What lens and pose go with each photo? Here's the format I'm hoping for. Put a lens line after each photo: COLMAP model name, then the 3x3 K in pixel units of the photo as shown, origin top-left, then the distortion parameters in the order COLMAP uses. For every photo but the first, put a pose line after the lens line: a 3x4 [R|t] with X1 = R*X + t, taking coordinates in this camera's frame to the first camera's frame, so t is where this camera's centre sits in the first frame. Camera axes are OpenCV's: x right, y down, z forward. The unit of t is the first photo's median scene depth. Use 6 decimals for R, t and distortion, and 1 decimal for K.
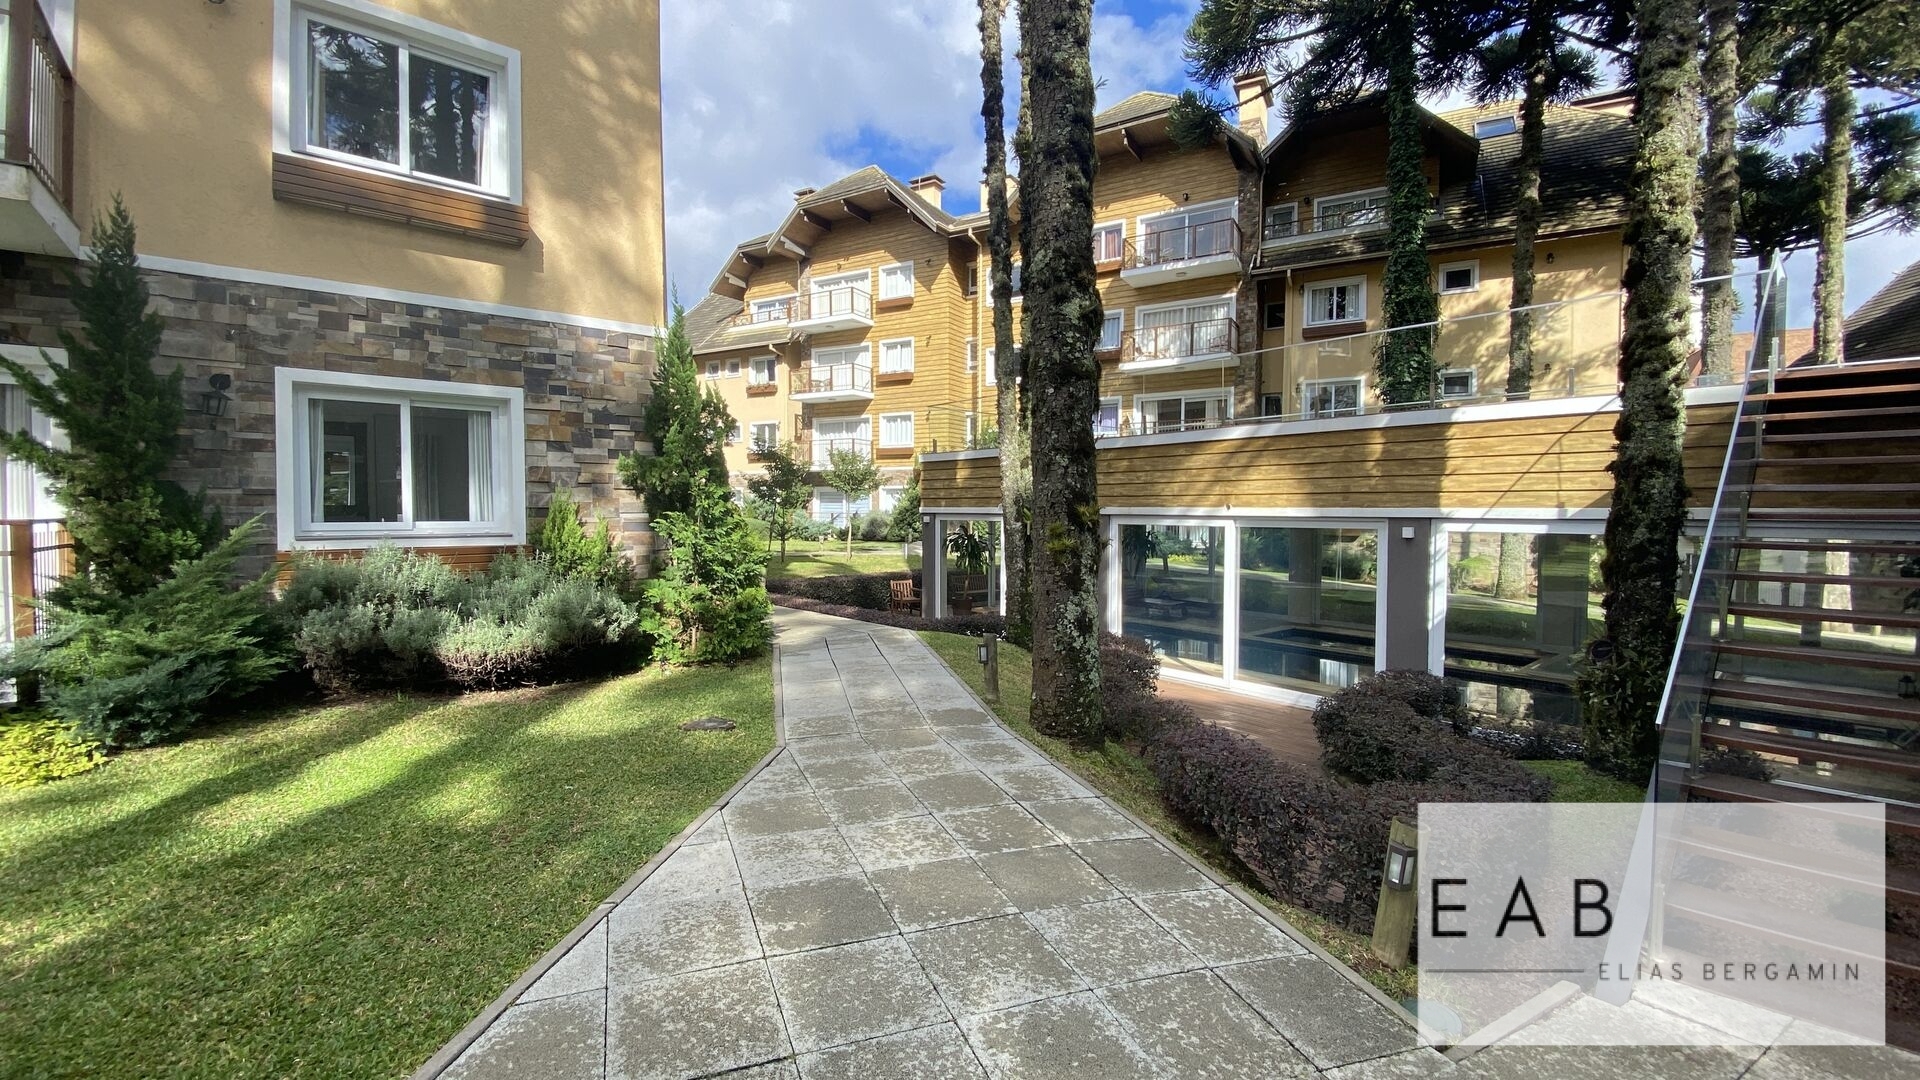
lens RADIAL K [[752.3, 0, 960.0], [0, 752.3, 540.0], [0, 0, 1]] dist [-0.033532, -0.000042]
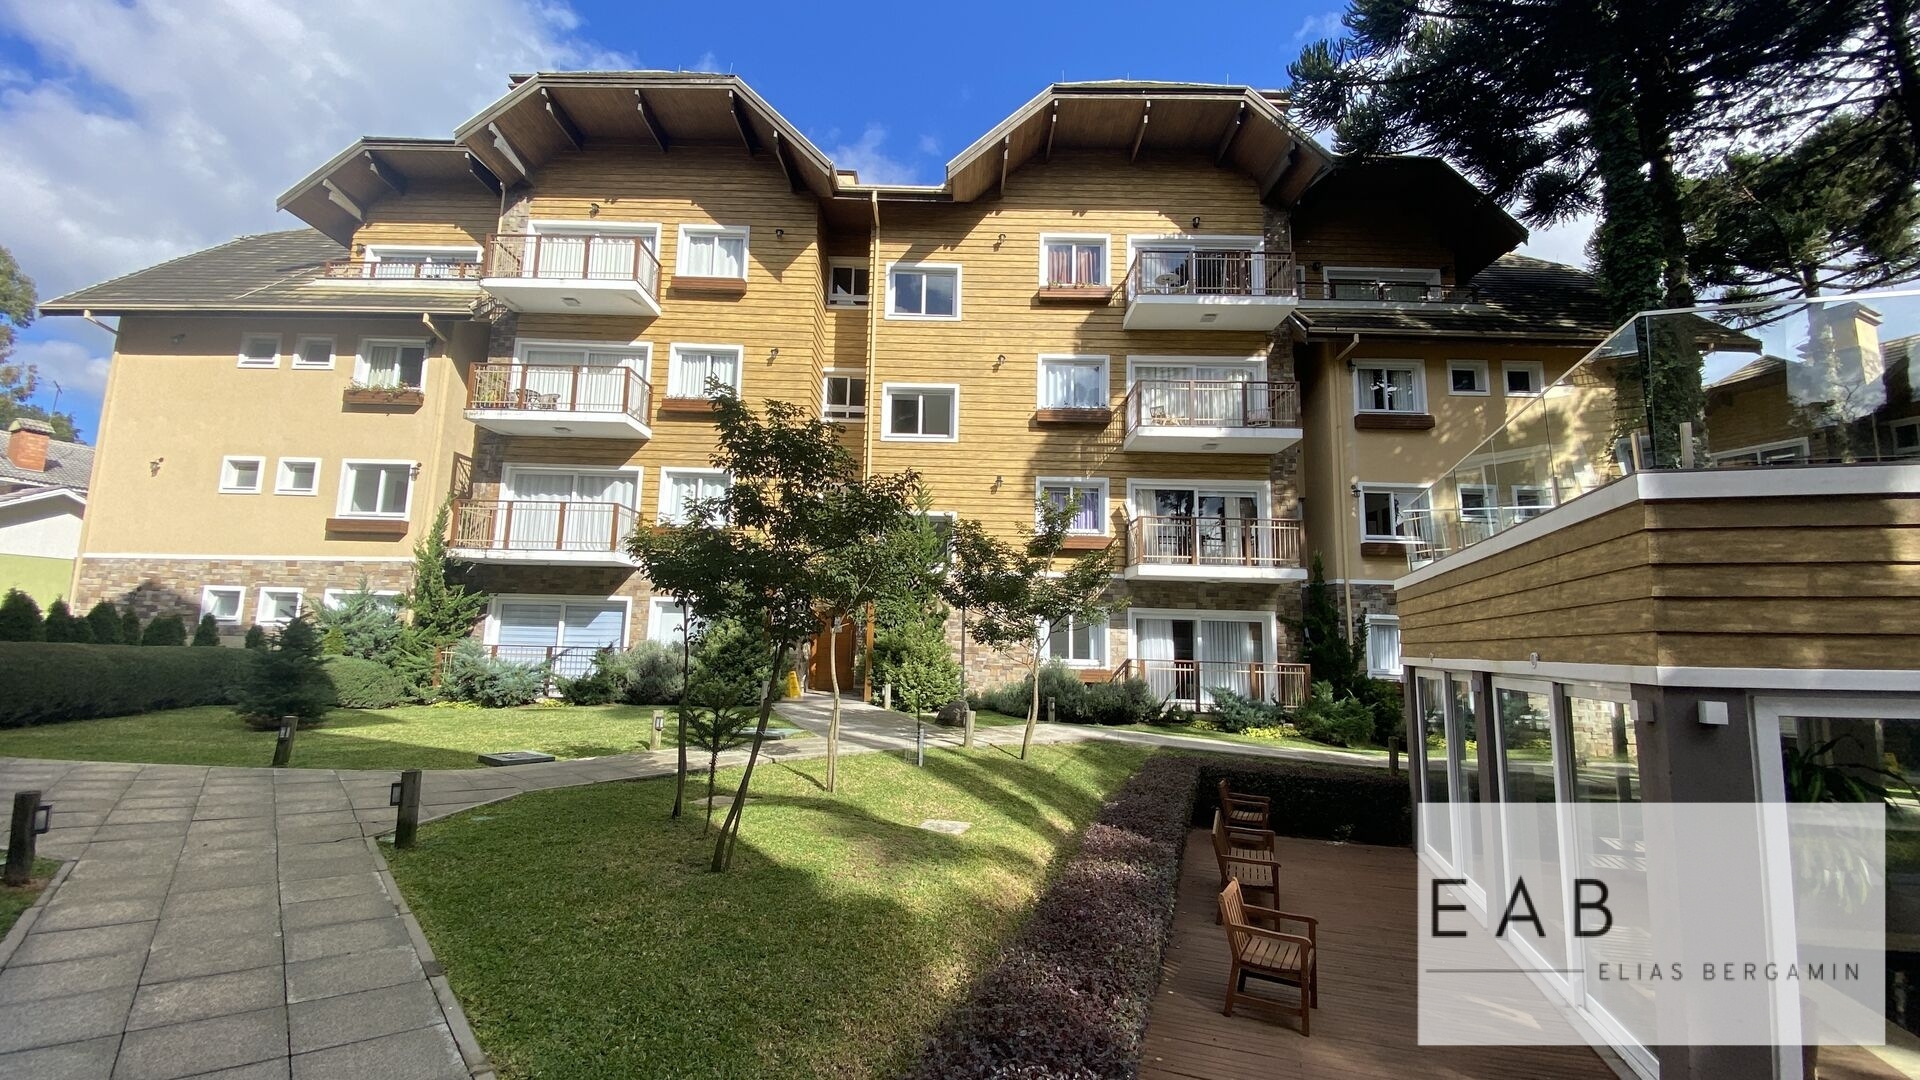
lens RADIAL K [[747.1, 0, 960.0], [0, 747.1, 540.0], [0, 0, 1]] dist [-0.018023, -0.000241]
pose [[0.862738, 0.087920, 0.497948, -0.186739], [-0.001377, 0.985173, -0.171560, -0.020315], [-0.505649, 0.147326, 0.850067, 0.428056]]
